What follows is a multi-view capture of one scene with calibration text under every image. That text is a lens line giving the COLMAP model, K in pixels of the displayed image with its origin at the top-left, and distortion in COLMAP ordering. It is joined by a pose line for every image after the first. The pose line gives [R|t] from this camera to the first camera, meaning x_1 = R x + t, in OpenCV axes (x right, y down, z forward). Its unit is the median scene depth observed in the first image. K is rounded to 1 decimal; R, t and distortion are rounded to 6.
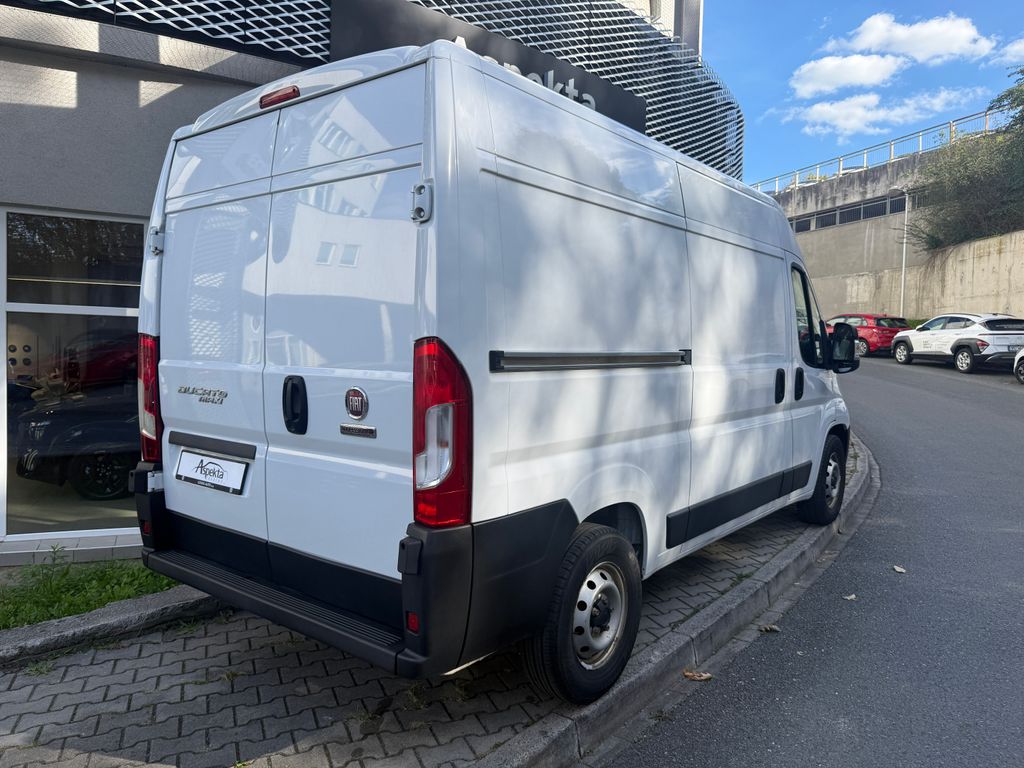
lens RADIAL K [[726.6, 0, 537.0], [0, 726.6, 396.9], [0, 0, 1]] dist [0.048479, -0.000505]
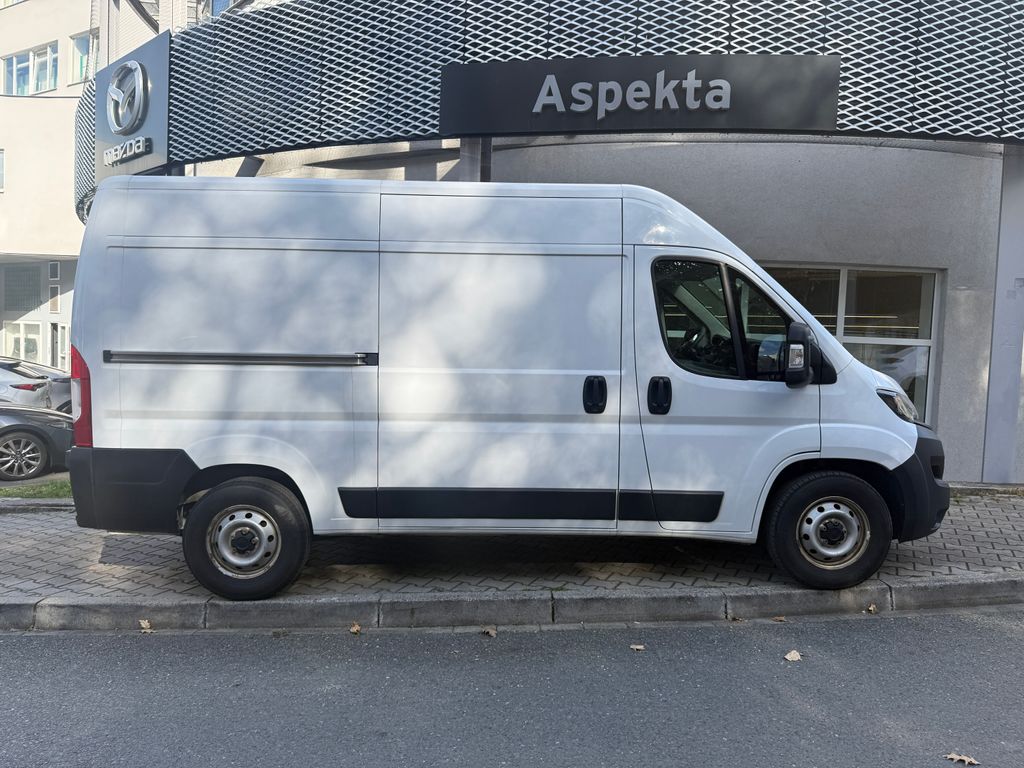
lens RADIAL K [[720.8, 0, 515.1], [0, 720.8, 390.3], [0, 0, 1]] dist [0.081204, -0.123362]
pose [[0.618086, 0.054568, -0.784214, 1.275289], [-0.062015, 0.997863, 0.020556, -0.043187], [0.783661, 0.035928, 0.620149, 0.459428]]
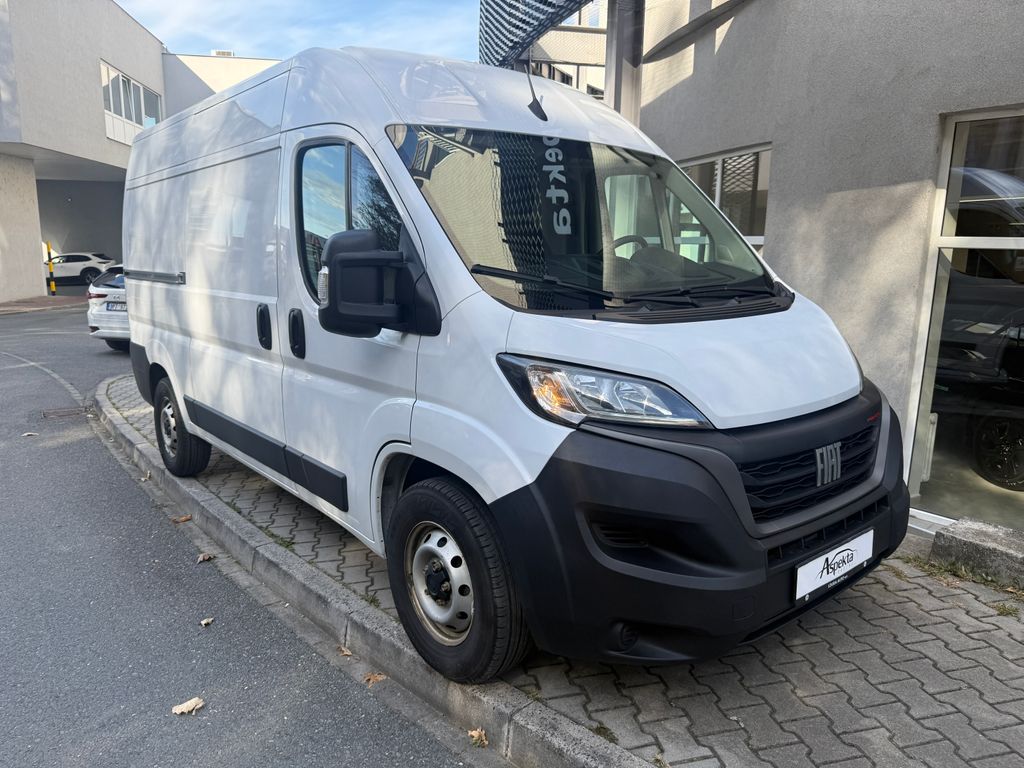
lens RADIAL K [[720.8, 0, 515.1], [0, 720.8, 390.3], [0, 0, 1]] dist [0.081204, -0.123362]
pose [[-0.237986, 0.172947, -0.955747, 1.304303], [-0.066392, 0.978821, 0.193655, -0.148660], [0.968997, 0.109541, -0.221464, 1.855560]]
